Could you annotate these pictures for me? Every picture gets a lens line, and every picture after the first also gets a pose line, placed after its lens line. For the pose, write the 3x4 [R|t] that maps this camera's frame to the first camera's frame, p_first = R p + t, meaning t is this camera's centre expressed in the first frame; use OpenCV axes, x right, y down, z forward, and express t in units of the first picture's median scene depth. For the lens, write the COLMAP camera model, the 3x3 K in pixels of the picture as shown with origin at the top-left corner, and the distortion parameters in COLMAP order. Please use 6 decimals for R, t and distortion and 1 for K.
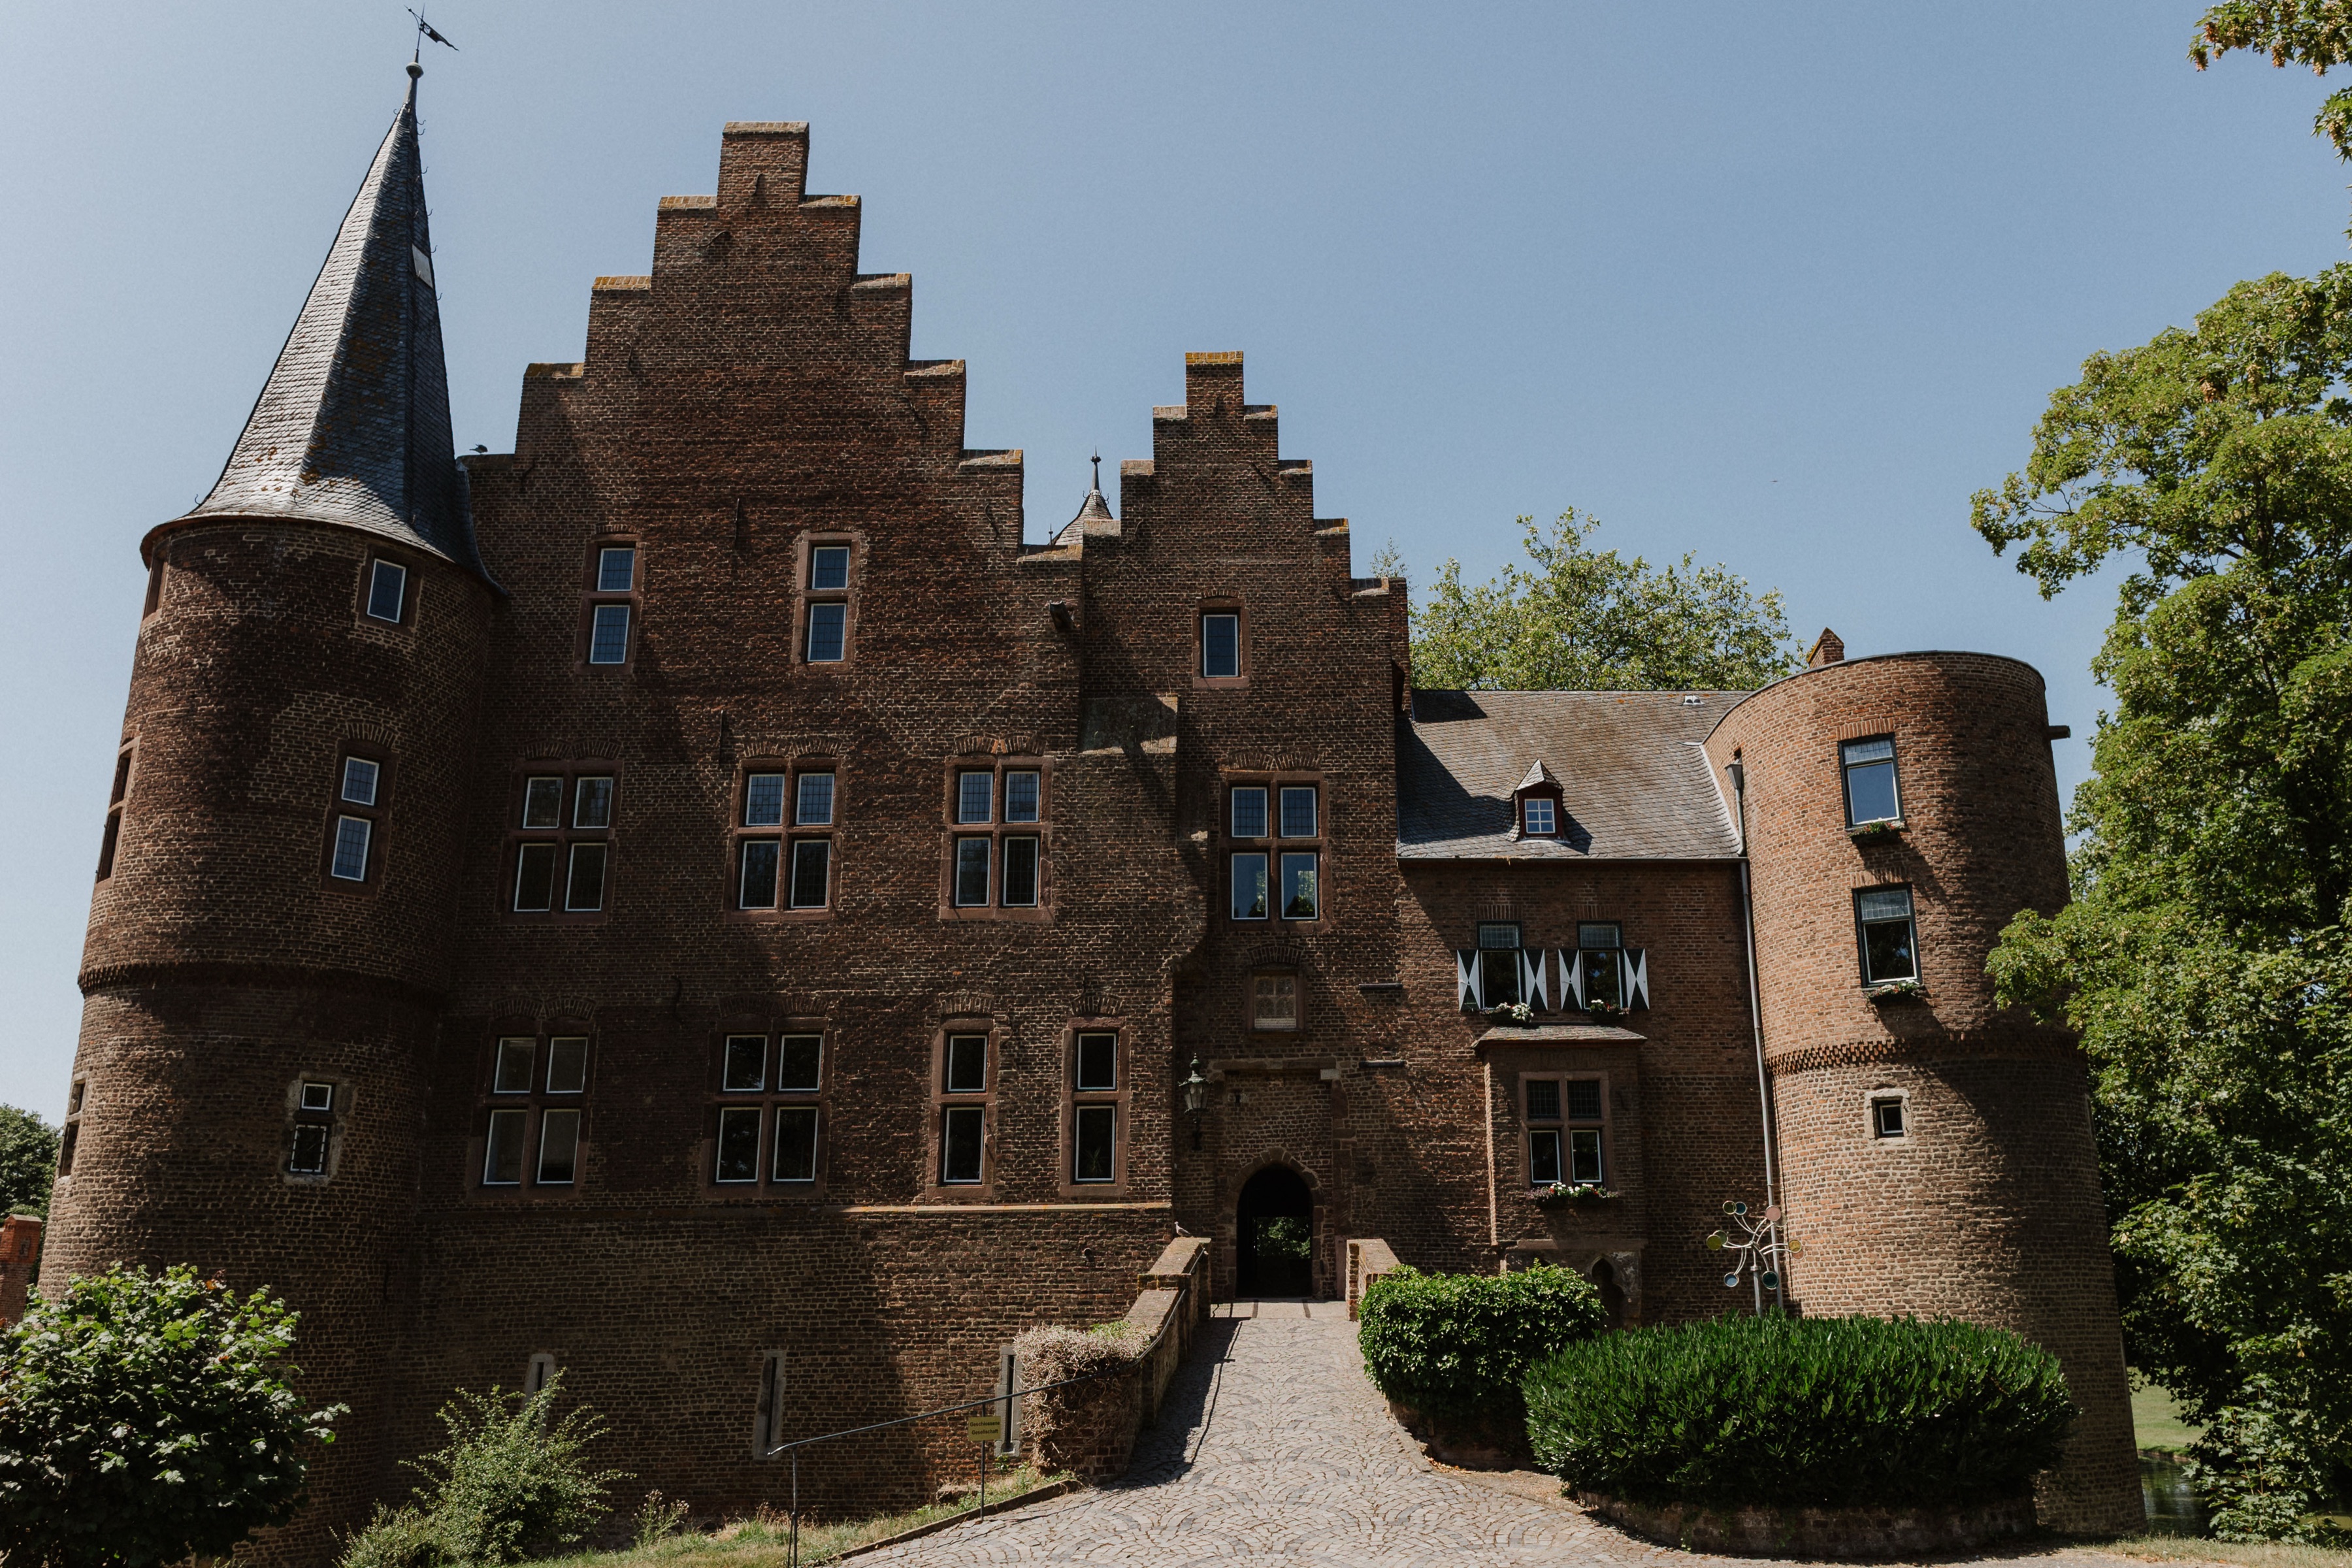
lens RADIAL K [[1646.7, 0, 1176.0], [0, 1646.7, 784.0], [0, 0, 1]] dist [0.028819, -0.026613]
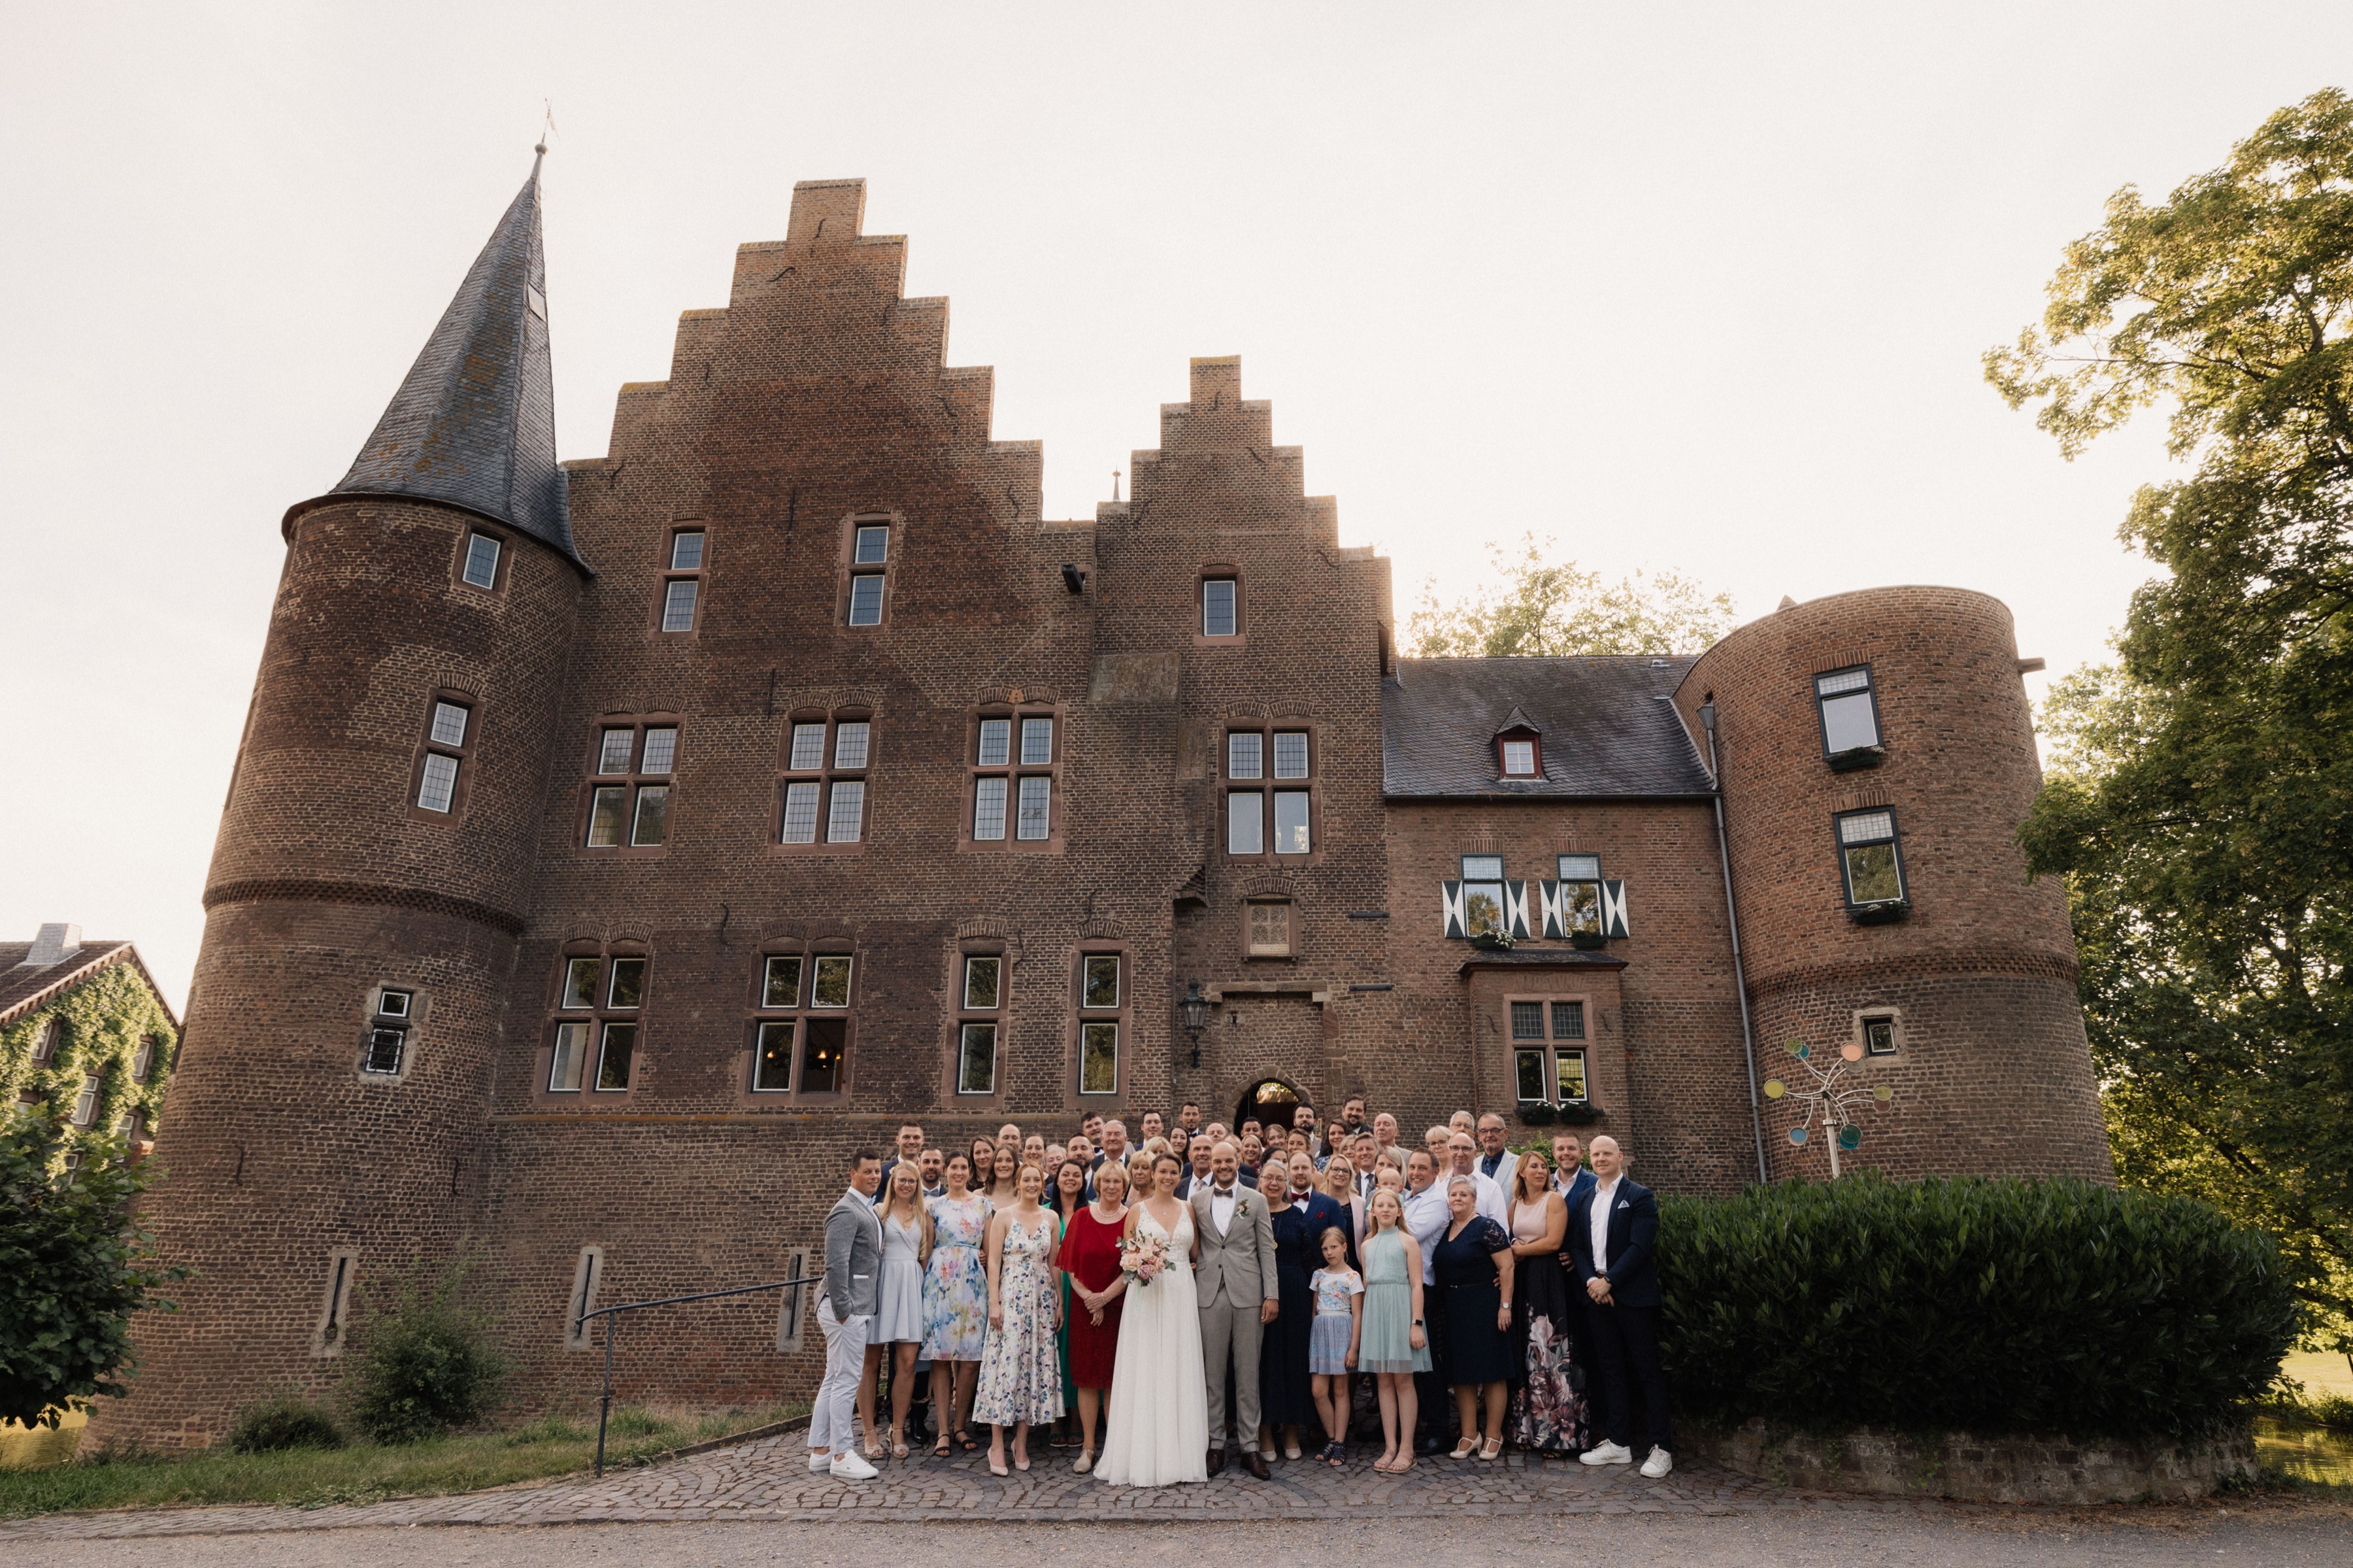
lens RADIAL K [[1255.8, 0, 1133.3], [0, 1255.8, 782.2], [0, 0, 1]] dist [0.012303, -0.000973]
pose [[0.997611, -0.002810, -0.069029, 0.029028], [-0.000776, 0.998654, -0.051856, 0.080487], [0.069082, 0.051785, 0.996266, 0.180763]]
